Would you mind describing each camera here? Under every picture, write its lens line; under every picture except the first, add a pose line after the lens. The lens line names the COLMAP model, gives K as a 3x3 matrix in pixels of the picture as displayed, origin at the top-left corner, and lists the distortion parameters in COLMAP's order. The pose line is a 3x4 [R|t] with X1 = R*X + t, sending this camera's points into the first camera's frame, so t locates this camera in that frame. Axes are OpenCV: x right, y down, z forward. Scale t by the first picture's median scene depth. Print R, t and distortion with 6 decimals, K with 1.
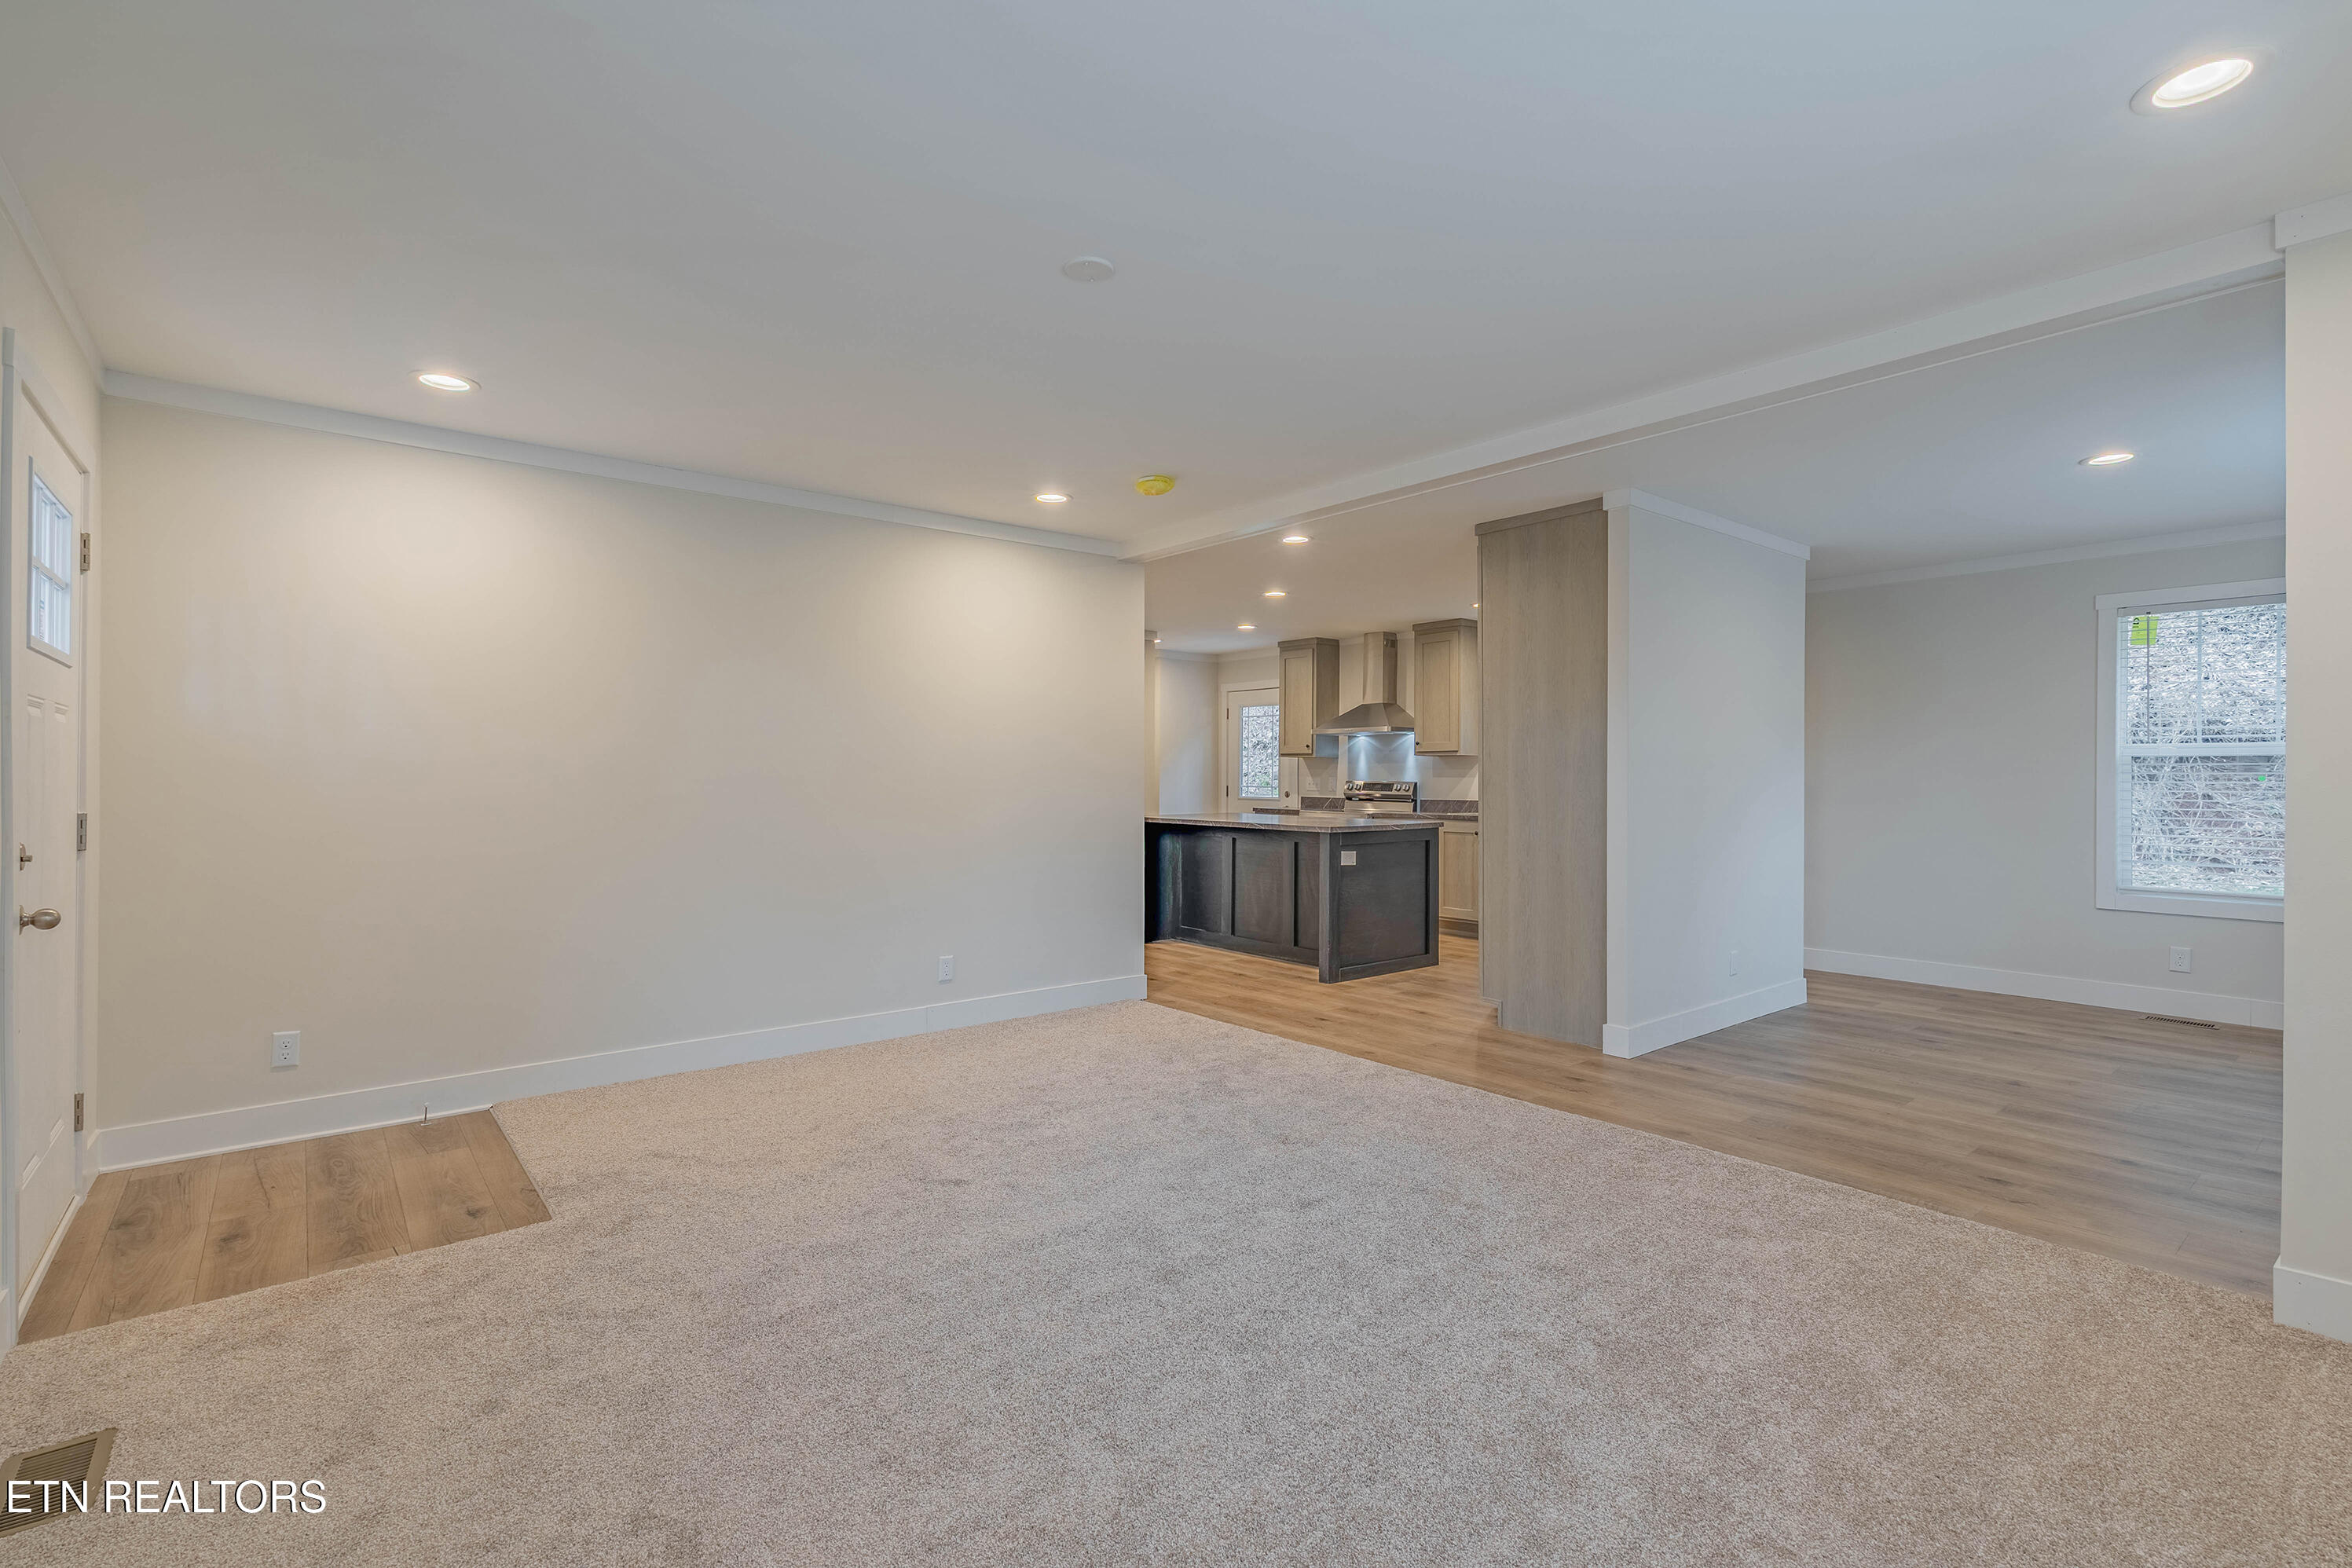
lens RADIAL K [[1095.8, 0, 1177.4], [0, 1095.8, 746.9], [0, 0, 1]] dist [-0.001443, 0.000069]
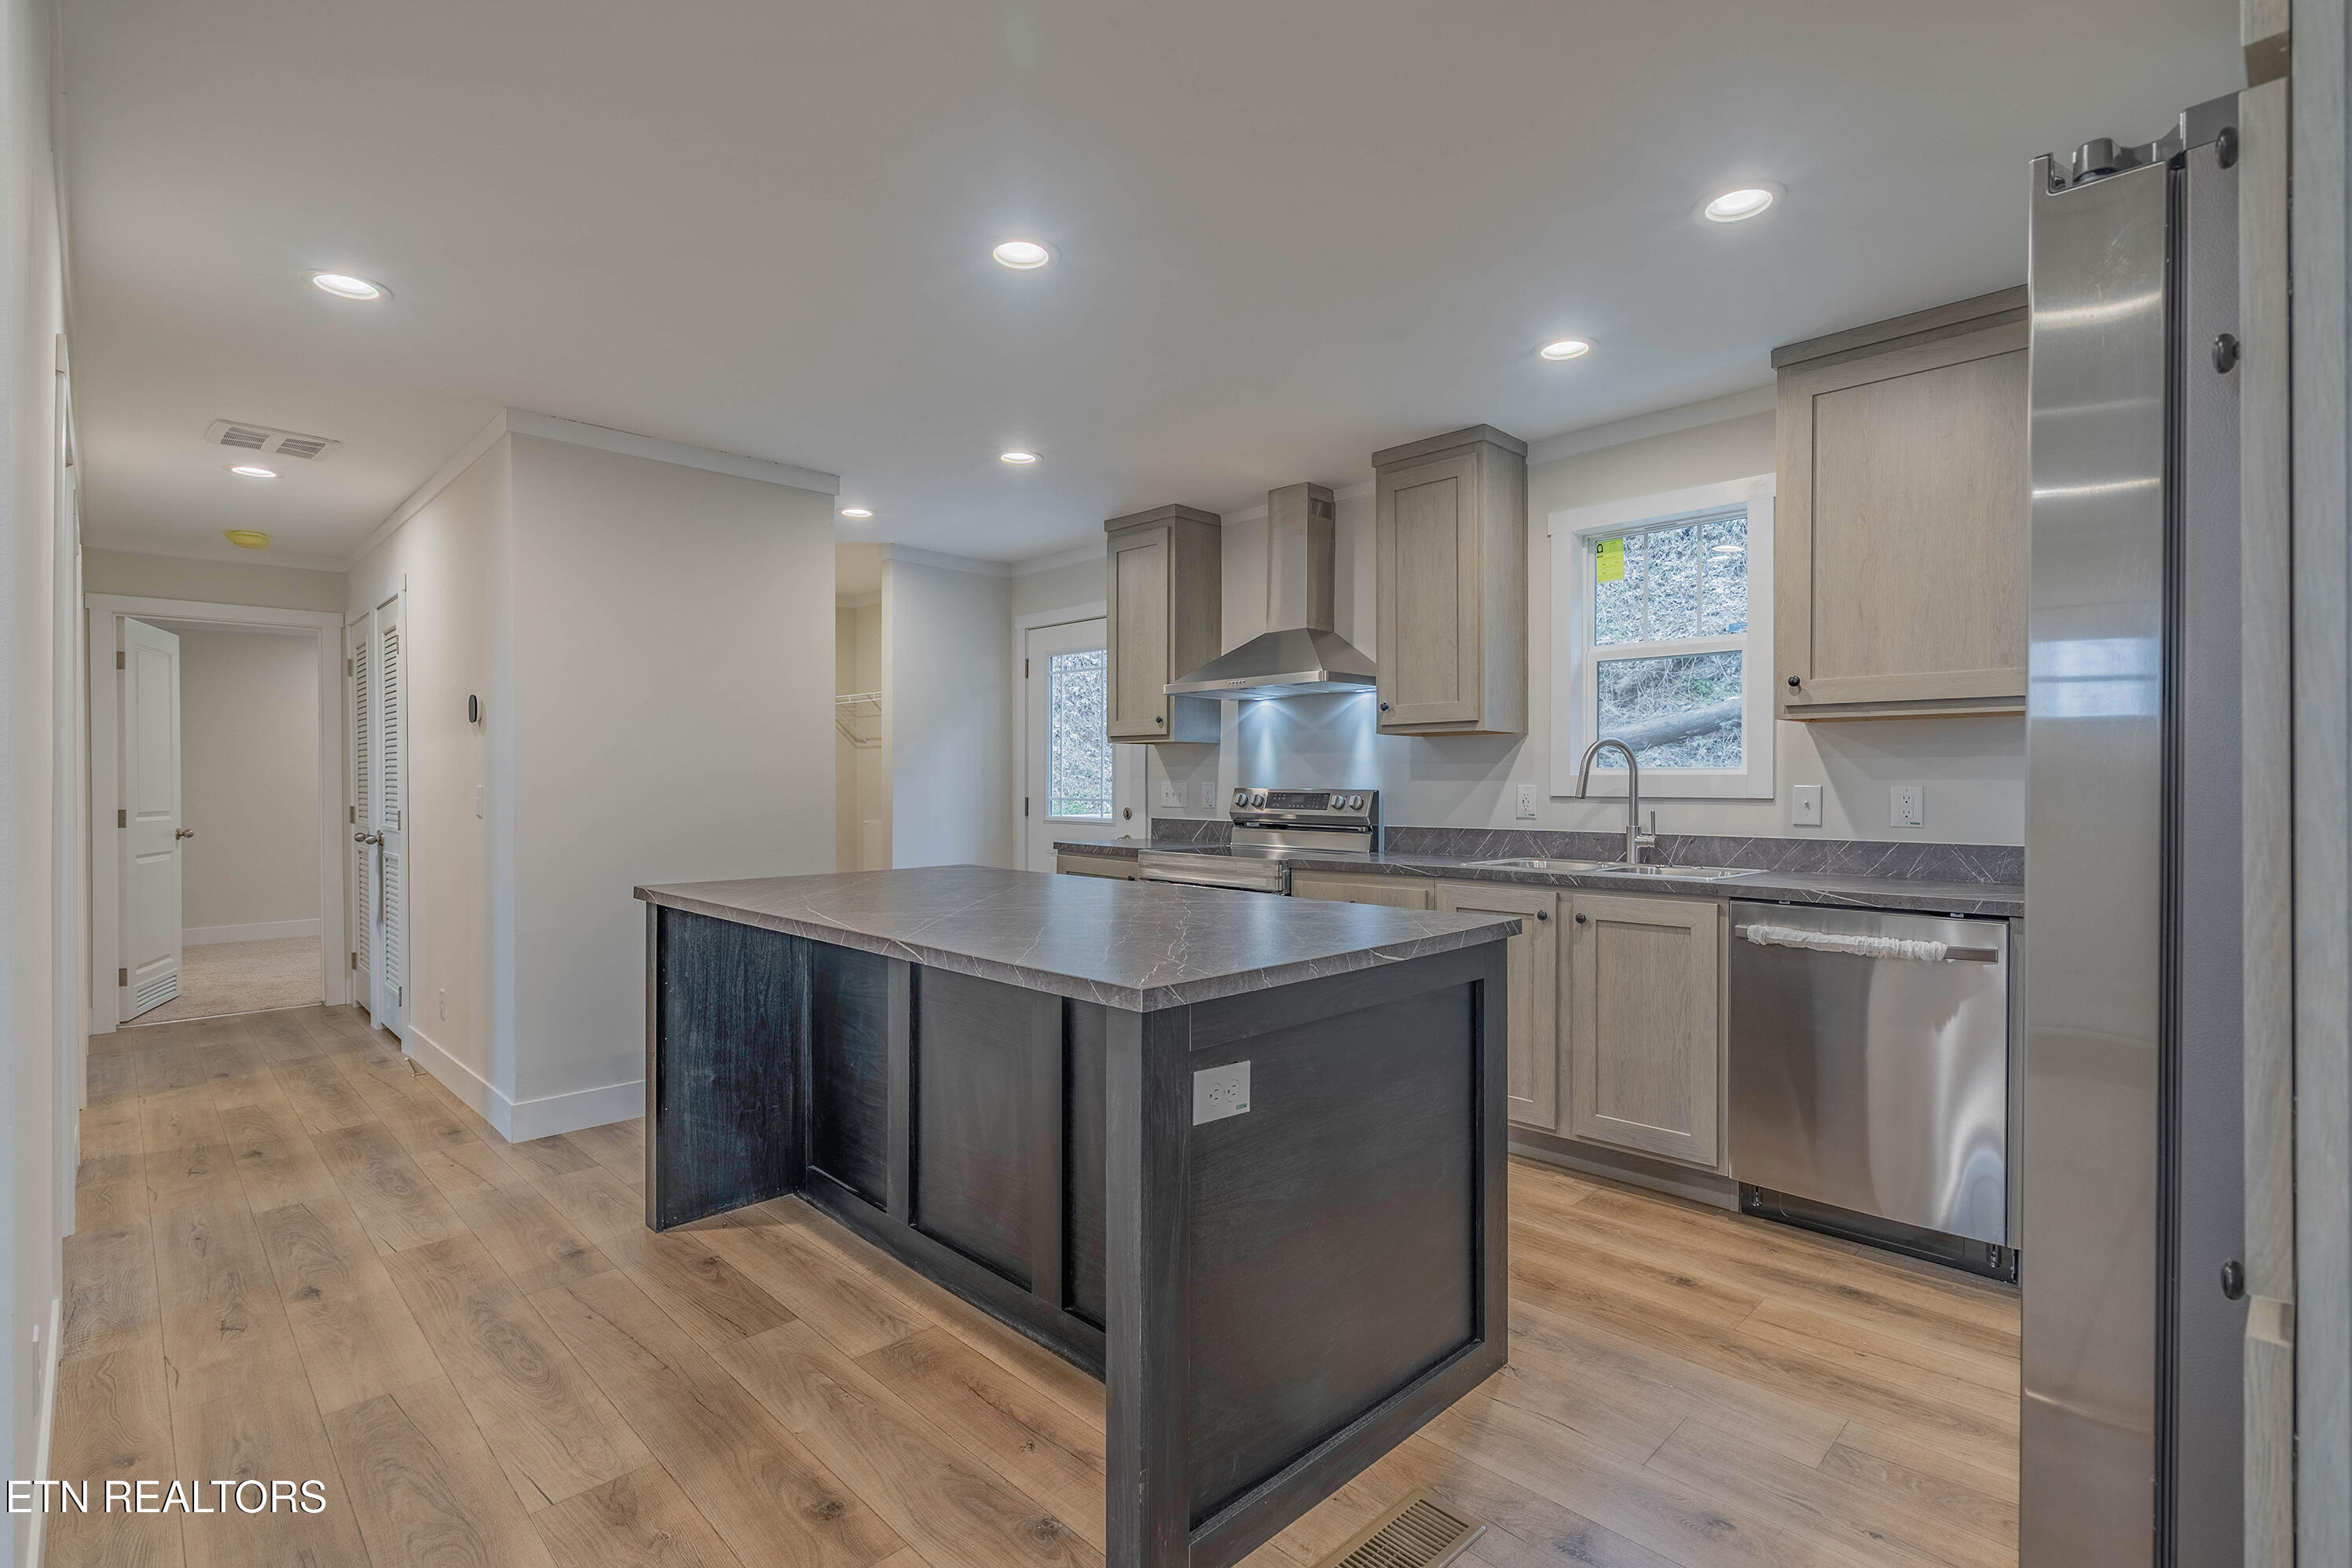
lens RADIAL K [[1062.5, 0, 1200.6], [0, 1062.5, 812.5], [0, 0, 1]] dist [-0.025528, 0.000529]
pose [[0.993789, -0.008751, 0.110933, 0.088702], [0.002403, 0.998358, 0.057224, 0.014764], [-0.111252, -0.056602, 0.992179, 0.541505]]
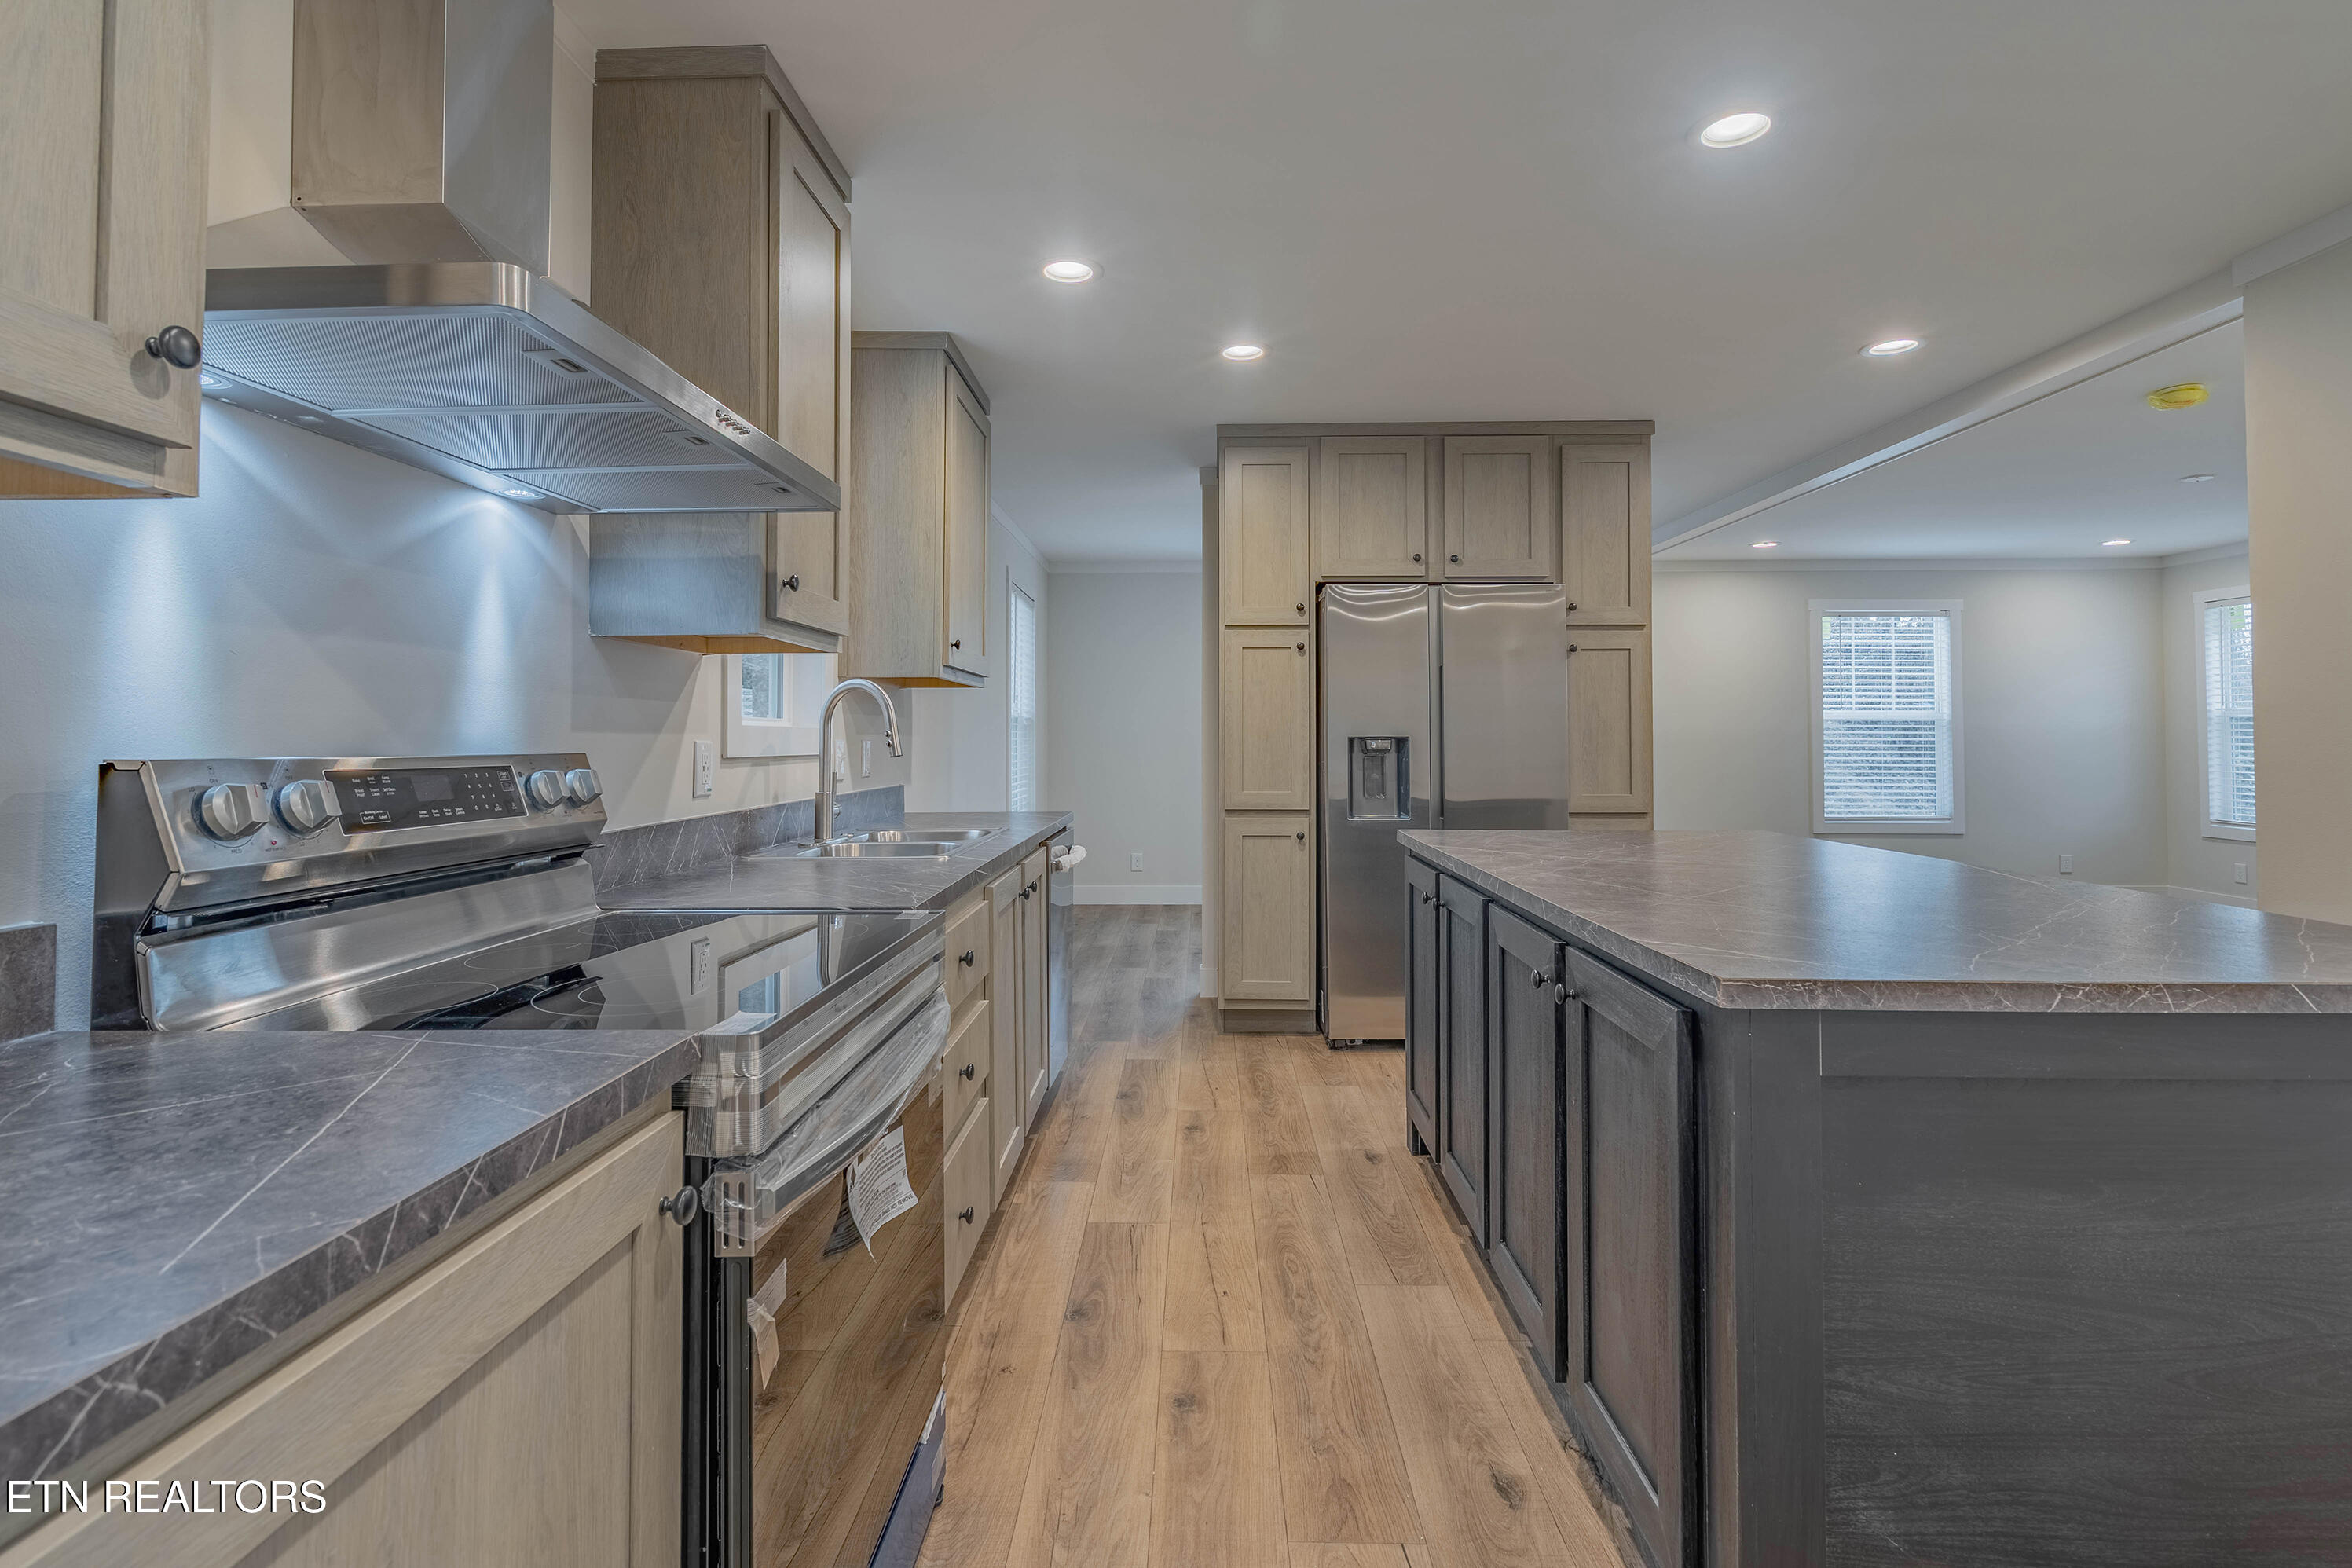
lens RADIAL K [[1086.6, 0, 1177.5], [0, 1086.6, 706.3], [0, 0, 1]] dist [0.000051, 0.000215]
pose [[-0.752821, 0.016988, 0.658007, 0.006532], [-0.018595, 0.998719, -0.047059, 0.030934], [-0.657963, -0.047663, -0.751540, 1.085554]]
